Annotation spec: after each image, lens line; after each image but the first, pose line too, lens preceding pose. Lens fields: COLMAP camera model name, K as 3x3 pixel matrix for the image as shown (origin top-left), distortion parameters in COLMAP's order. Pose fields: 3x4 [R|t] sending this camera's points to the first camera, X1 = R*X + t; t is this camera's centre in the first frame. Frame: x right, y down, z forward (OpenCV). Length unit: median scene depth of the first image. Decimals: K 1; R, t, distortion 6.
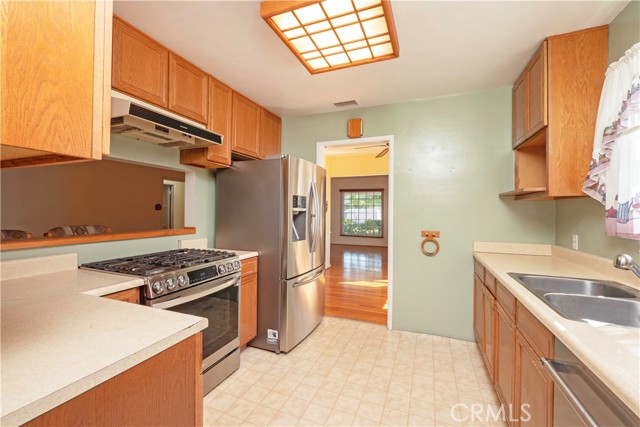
lens RADIAL K [[280.9, 0, 320.8], [0, 280.9, 209.6], [0, 0, 1]] dist [-0.001305, -0.000213]
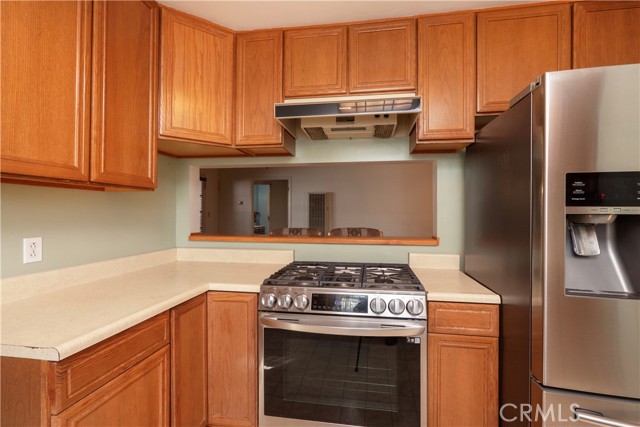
lens RADIAL K [[280.9, 0, 320.8], [0, 280.9, 209.6], [0, 0, 1]] dist [-0.001305, -0.000213]
pose [[0.214740, -0.018037, -0.976505, 0.239730], [0.003895, 0.999837, -0.017611, 0.004188], [0.976663, -0.000021, 0.214776, 0.699334]]
